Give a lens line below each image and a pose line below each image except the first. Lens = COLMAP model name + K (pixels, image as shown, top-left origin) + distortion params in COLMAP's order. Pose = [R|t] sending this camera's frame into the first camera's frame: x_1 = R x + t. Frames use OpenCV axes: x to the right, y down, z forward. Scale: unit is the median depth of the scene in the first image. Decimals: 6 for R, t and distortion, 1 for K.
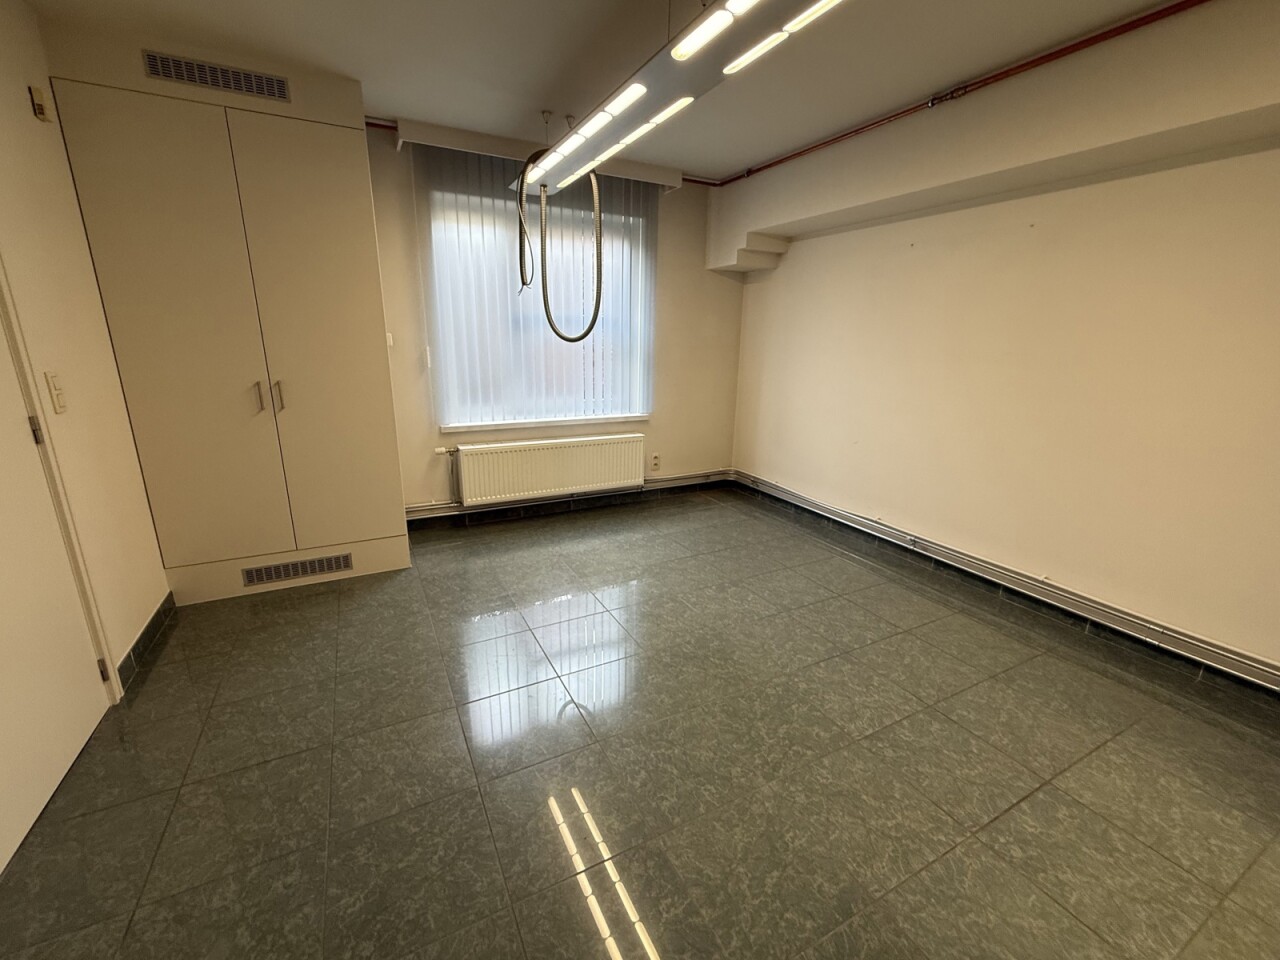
lens RADIAL K [[511.1, 0, 667.6], [0, 511.1, 474.4], [0, 0, 1]] dist [-0.000315, -0.000007]
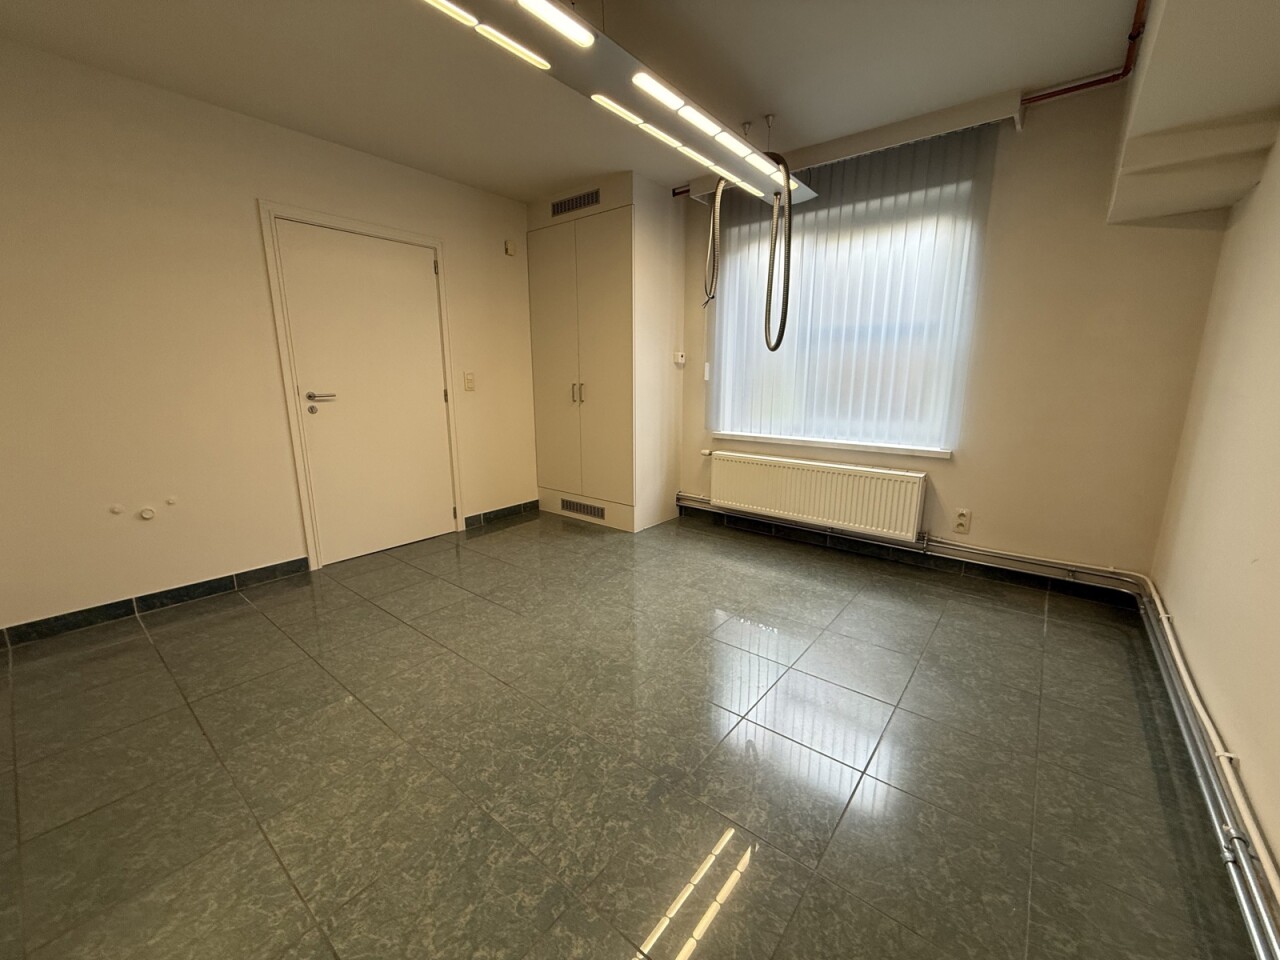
lens RADIAL K [[511.1, 0, 643.1], [0, 511.1, 479.0], [0, 0, 1]] dist [-0.000315, -0.000007]
pose [[0.395568, 0.167591, -0.903017, 0.599081], [-0.226931, 0.970560, 0.080719, -0.053420], [0.889960, 0.172992, 0.421954, 0.433464]]
